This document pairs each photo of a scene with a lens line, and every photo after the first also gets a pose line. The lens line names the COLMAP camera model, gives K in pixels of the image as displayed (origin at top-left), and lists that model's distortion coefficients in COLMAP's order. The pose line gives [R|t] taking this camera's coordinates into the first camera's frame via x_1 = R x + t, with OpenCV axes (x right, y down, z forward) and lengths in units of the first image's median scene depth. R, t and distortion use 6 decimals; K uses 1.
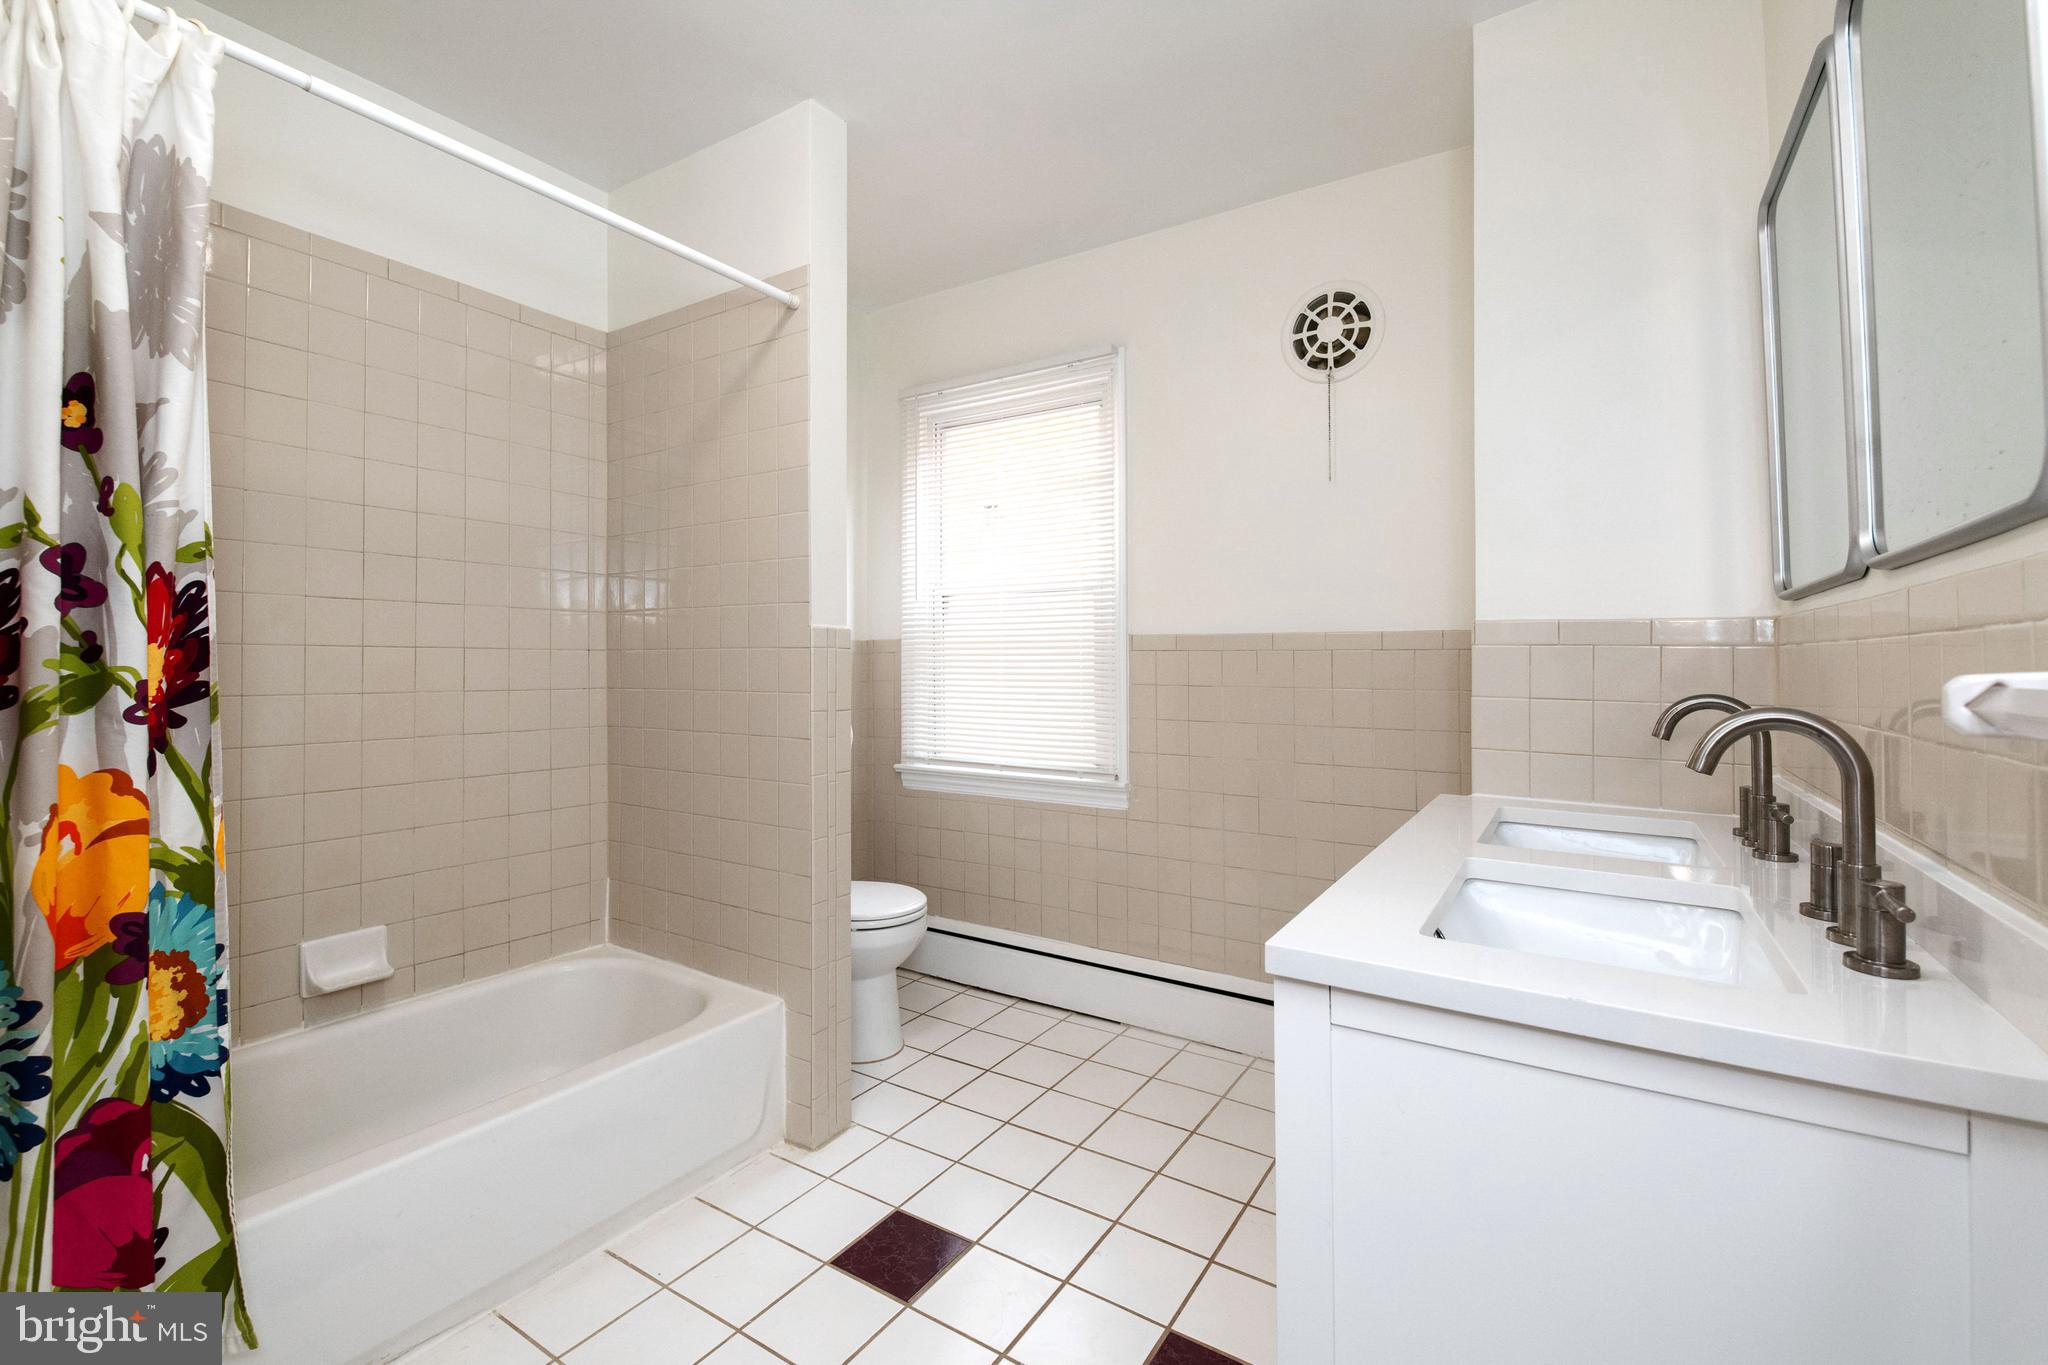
lens RADIAL K [[900.1, 0, 1020.6], [0, 900.1, 675.8], [0, 0, 1]] dist [-0.011148, -0.001228]
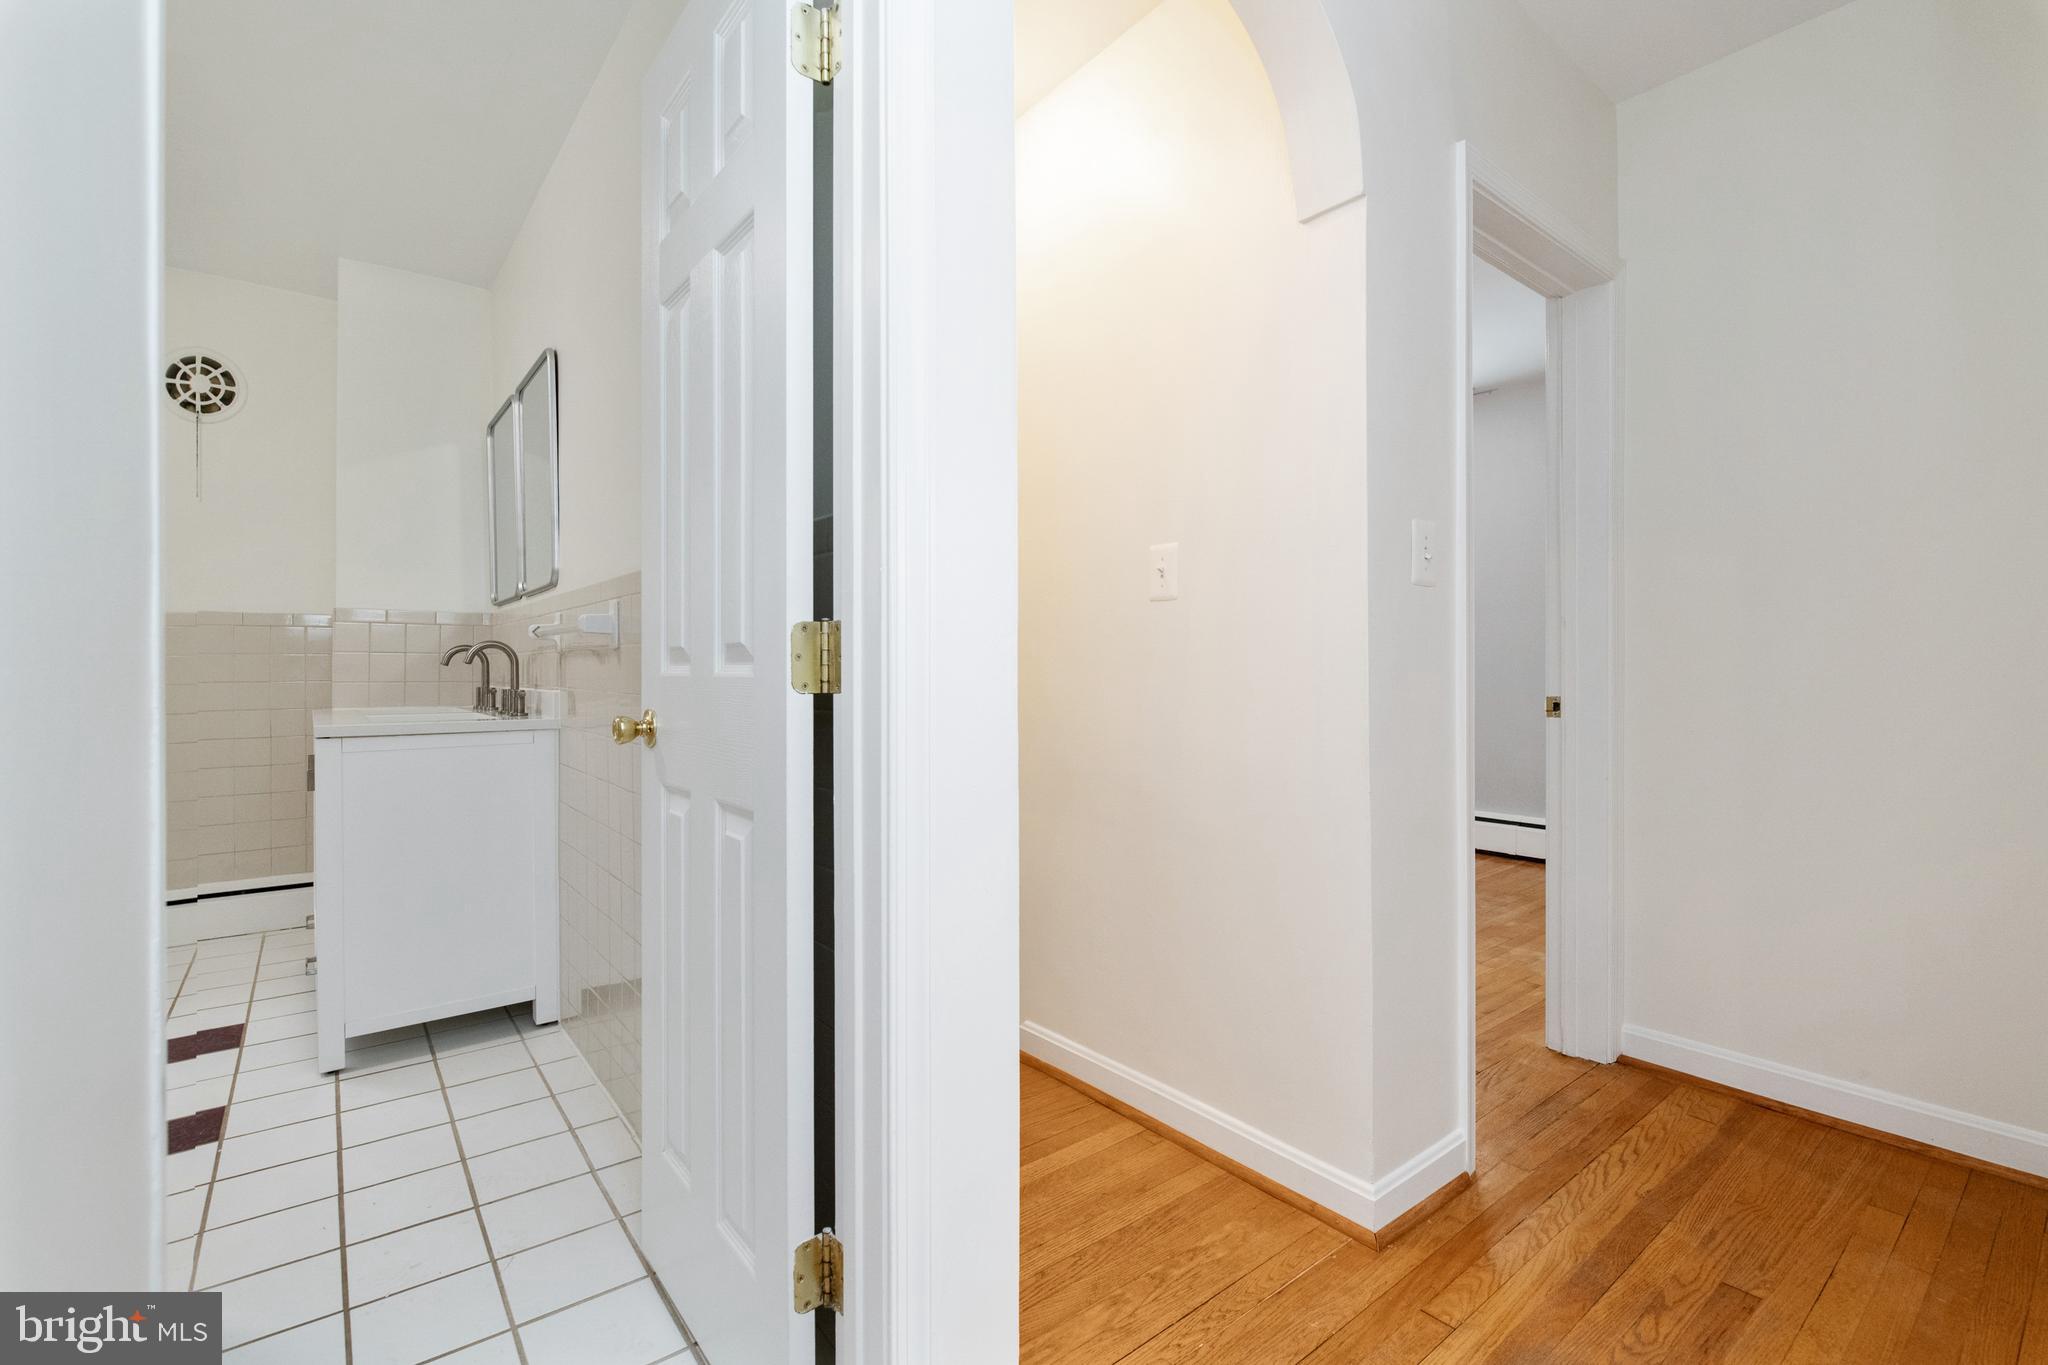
lens RADIAL K [[900.1, 0, 1015.3], [0, 900.1, 694.5], [0, 0, 1]] dist [-0.011148, -0.001228]
pose [[0.331121, 0.010072, 0.943534, -0.500615], [0.000823, 0.999940, -0.010963, 0.093523], [-0.943588, 0.004407, 0.331093, -0.587184]]
